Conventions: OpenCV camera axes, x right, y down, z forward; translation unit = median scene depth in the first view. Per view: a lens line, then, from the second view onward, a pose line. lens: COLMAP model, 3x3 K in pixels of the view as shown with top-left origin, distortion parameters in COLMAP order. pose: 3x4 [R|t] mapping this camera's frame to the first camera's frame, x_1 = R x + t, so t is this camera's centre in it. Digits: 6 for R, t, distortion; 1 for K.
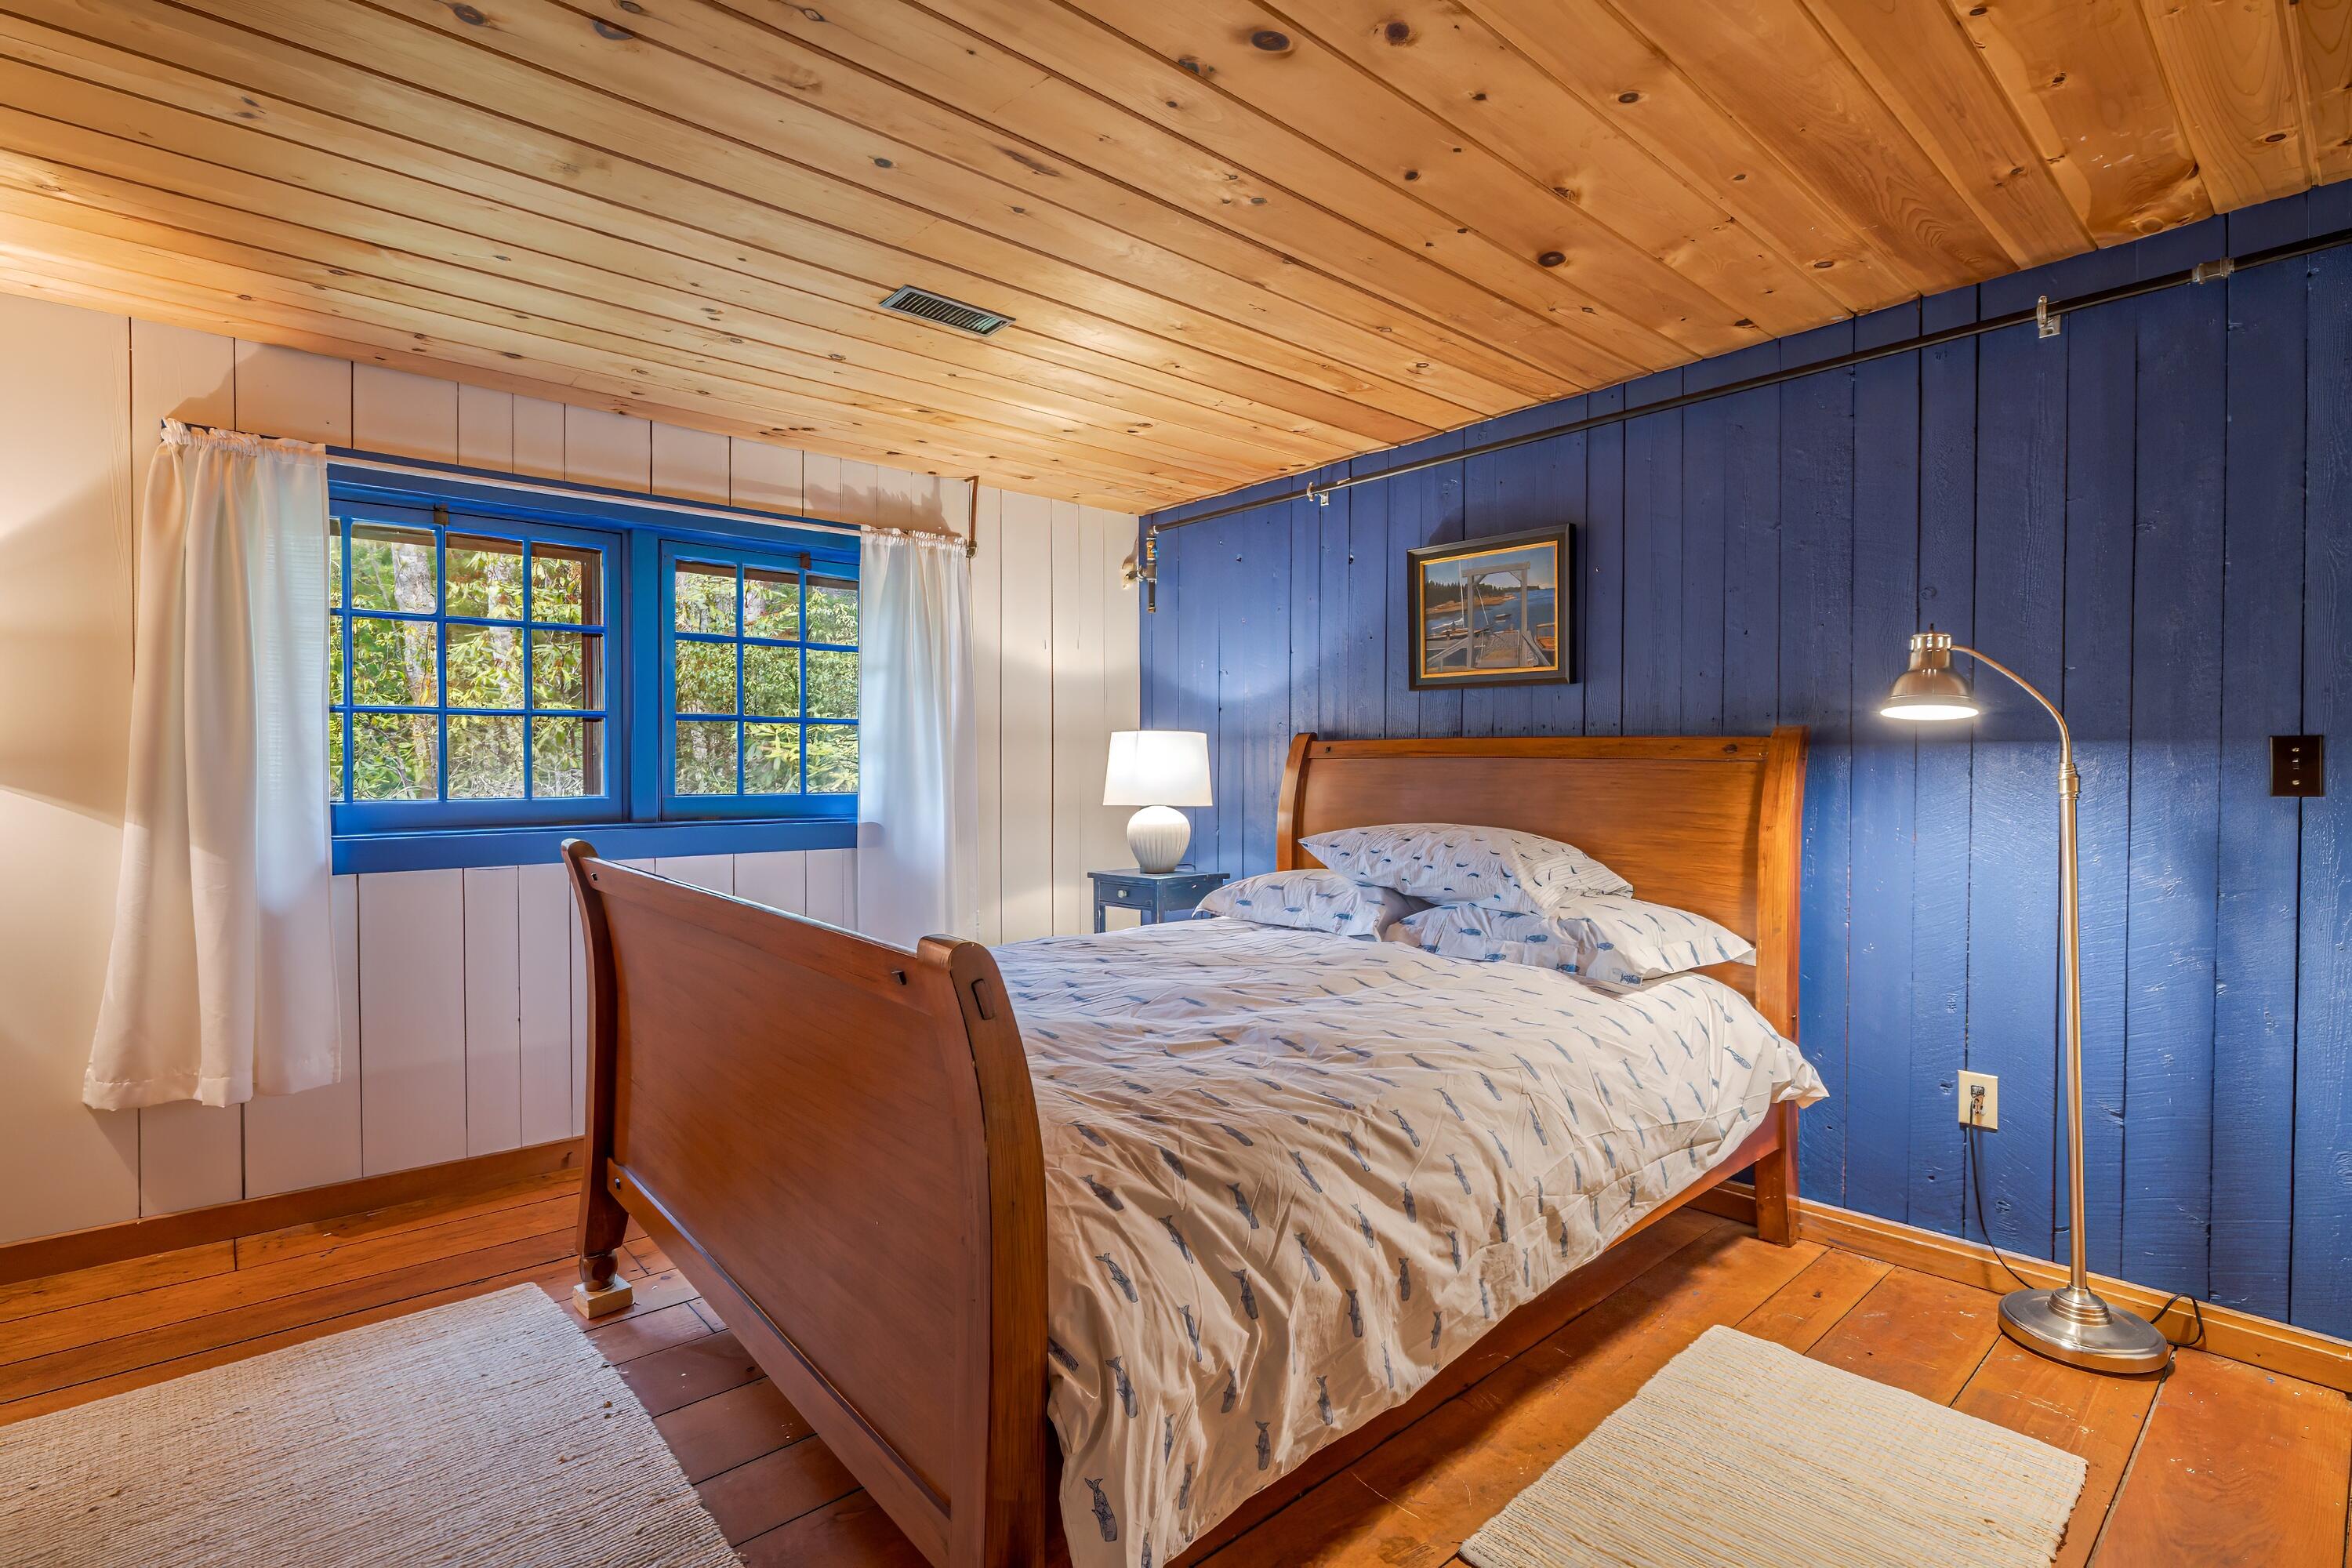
lens RADIAL K [[1102.6, 0, 1172.7], [0, 1102.6, 768.6], [0, 0, 1]] dist [-0.001587, 0.000038]
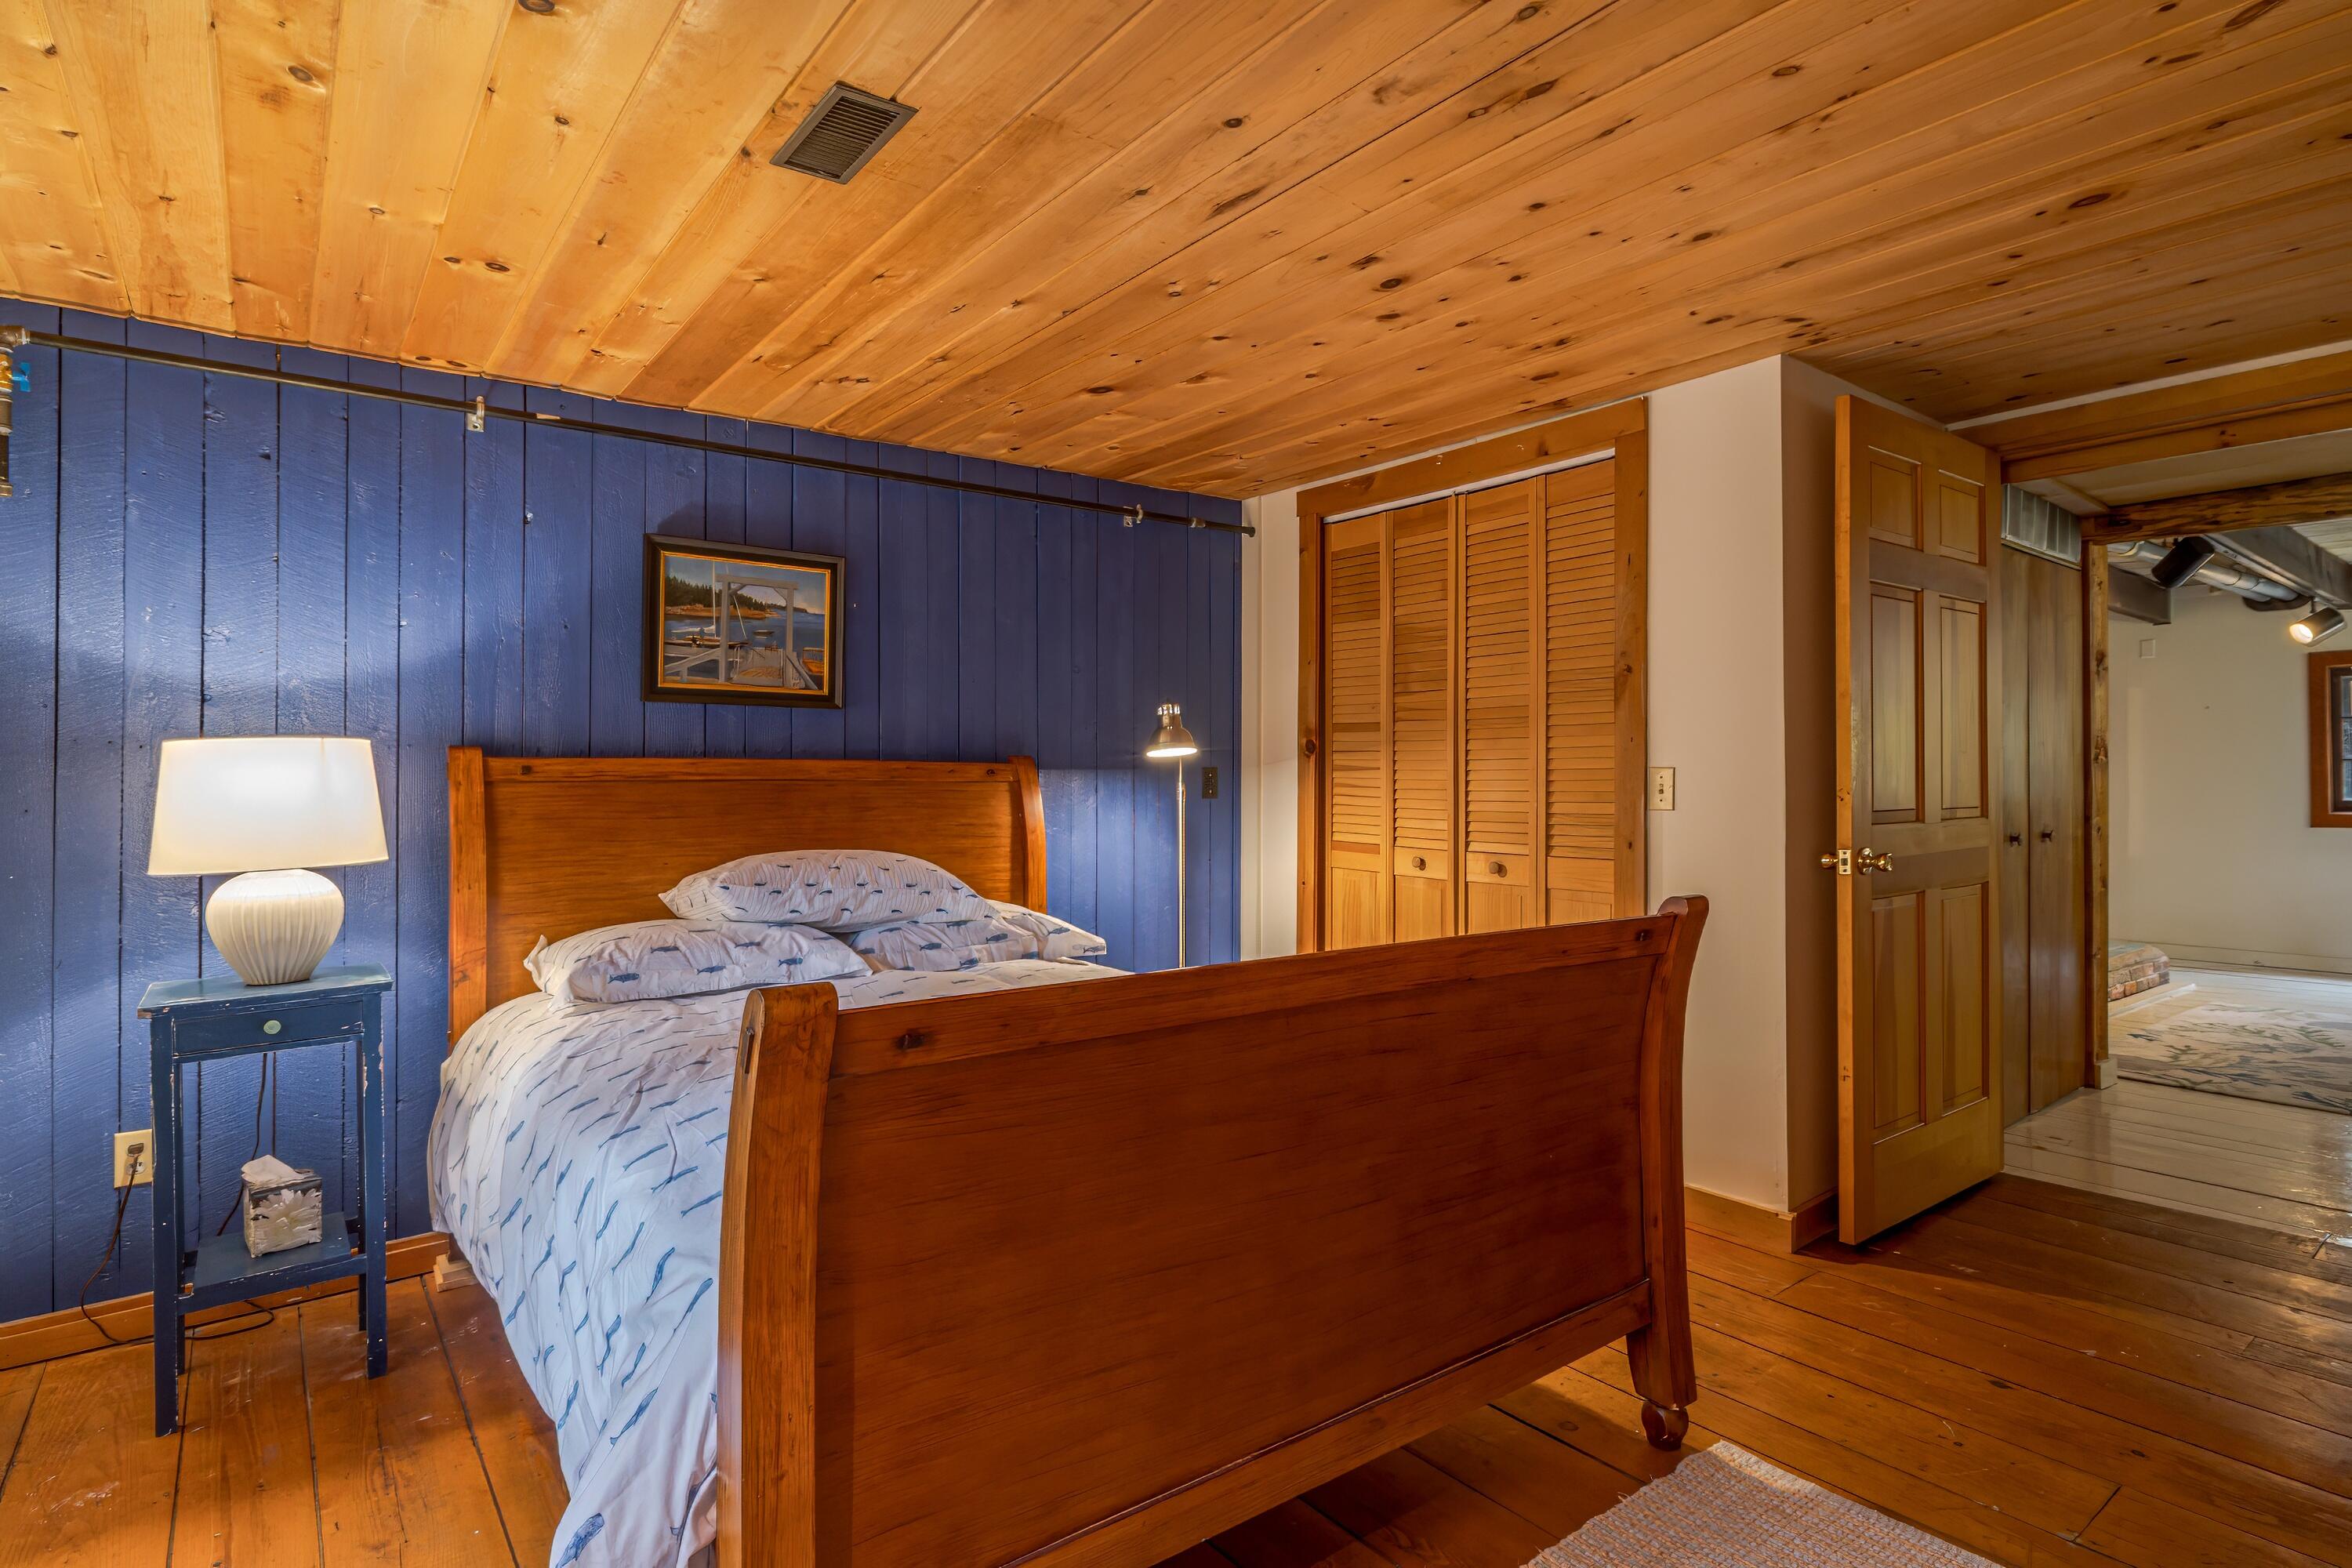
lens RADIAL K [[1198.8, 0, 1170.5], [0, 1198.8, 780.8], [0, 0, 1]] dist [0.001015, 0.000000]
pose [[0.067614, -0.010885, 0.997652, -0.724421], [0.003923, 0.999936, 0.010644, -0.018976], [-0.997704, 0.003194, 0.067652, 0.580740]]
